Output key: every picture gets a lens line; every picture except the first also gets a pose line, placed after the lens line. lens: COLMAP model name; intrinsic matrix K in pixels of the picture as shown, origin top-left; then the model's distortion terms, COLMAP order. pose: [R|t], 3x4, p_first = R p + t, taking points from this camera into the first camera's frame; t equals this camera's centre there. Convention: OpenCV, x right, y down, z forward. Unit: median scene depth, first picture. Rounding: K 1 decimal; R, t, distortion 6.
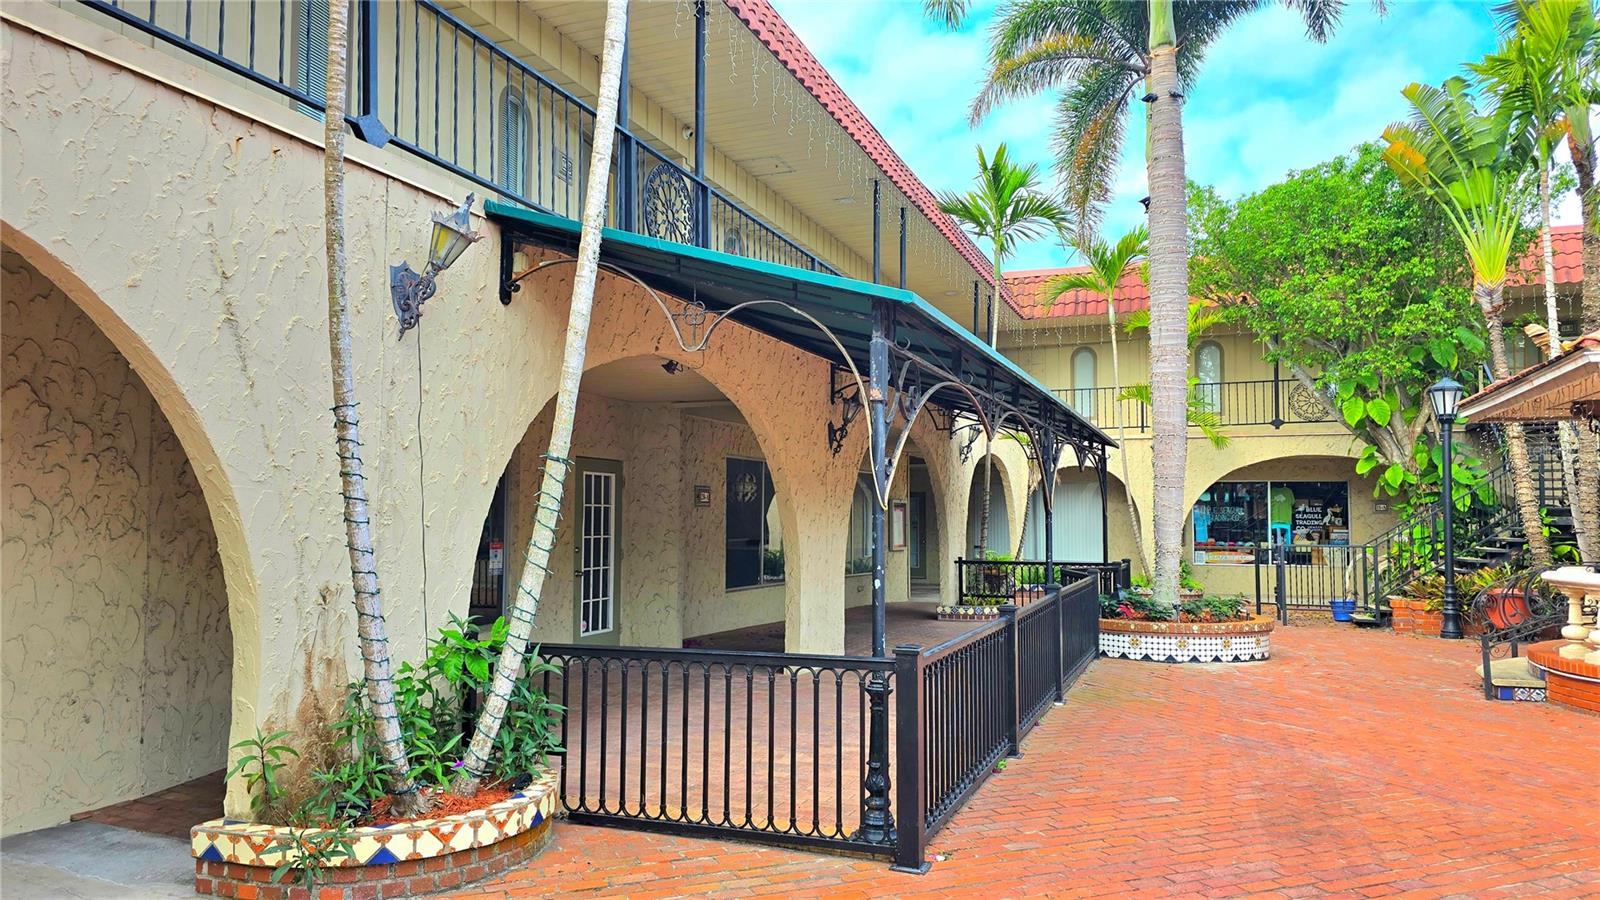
lens RADIAL K [[1067.8, 0, 806.4], [0, 1067.8, 457.1], [0, 0, 1]] dist [0.064714, -0.061776]
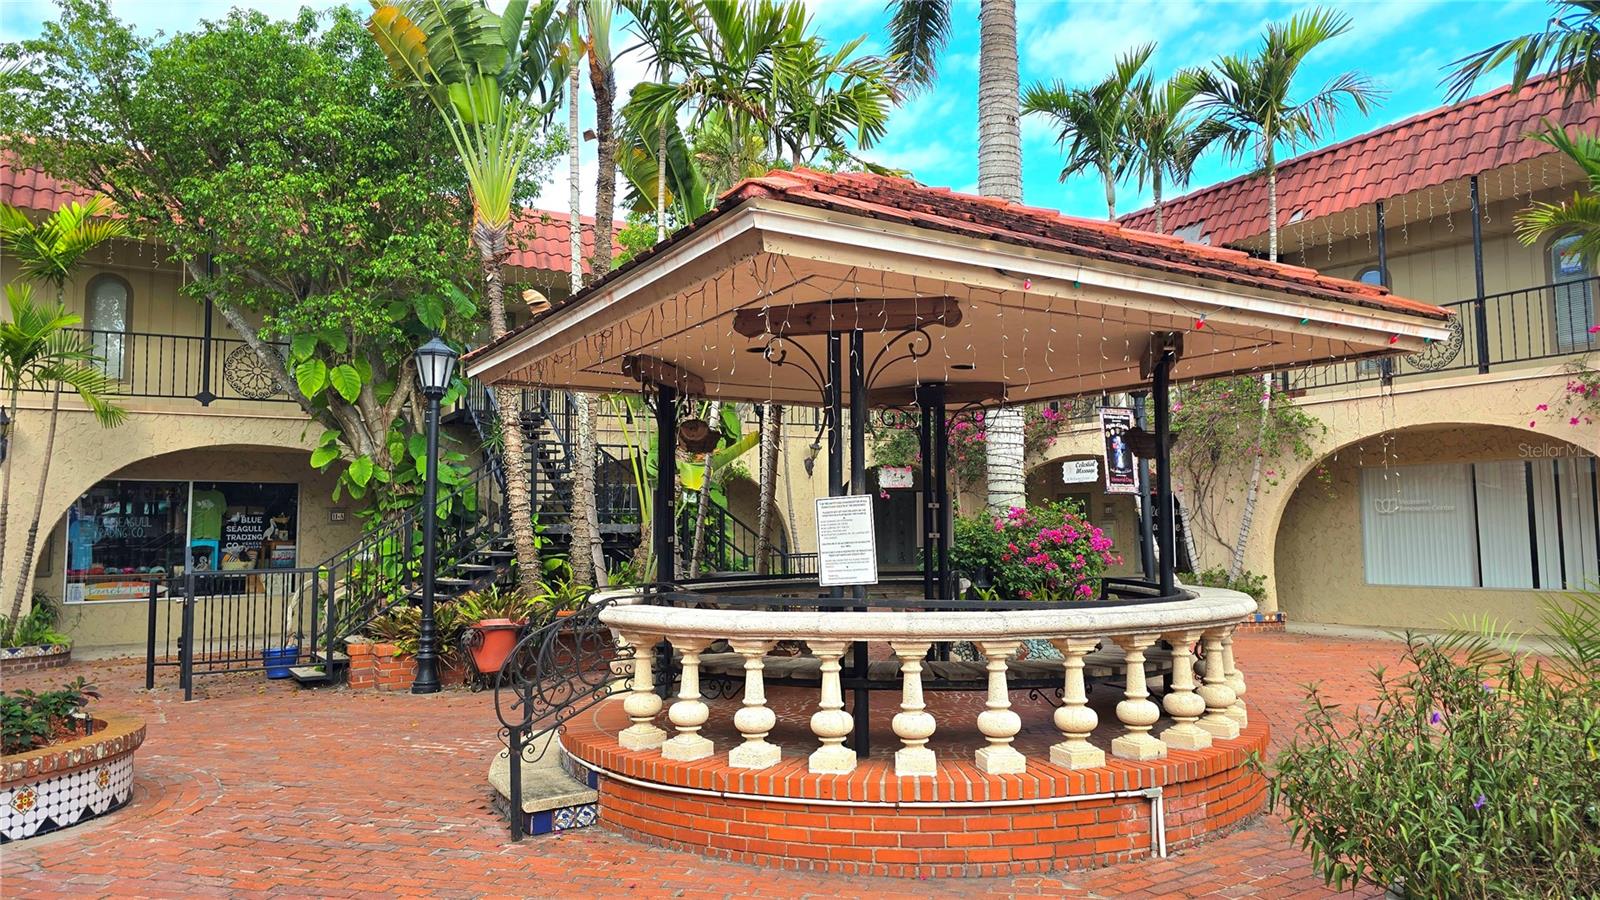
lens RADIAL K [[1068.4, 0, 805.6], [0, 1068.4, 437.7], [0, 0, 1]] dist [0.066518, -0.061134]
pose [[0.620275, 0.055536, 0.782416, 0.174689], [-0.031518, 0.998449, -0.045883, 0.021015], [-0.783751, 0.003800, 0.621064, 0.346234]]
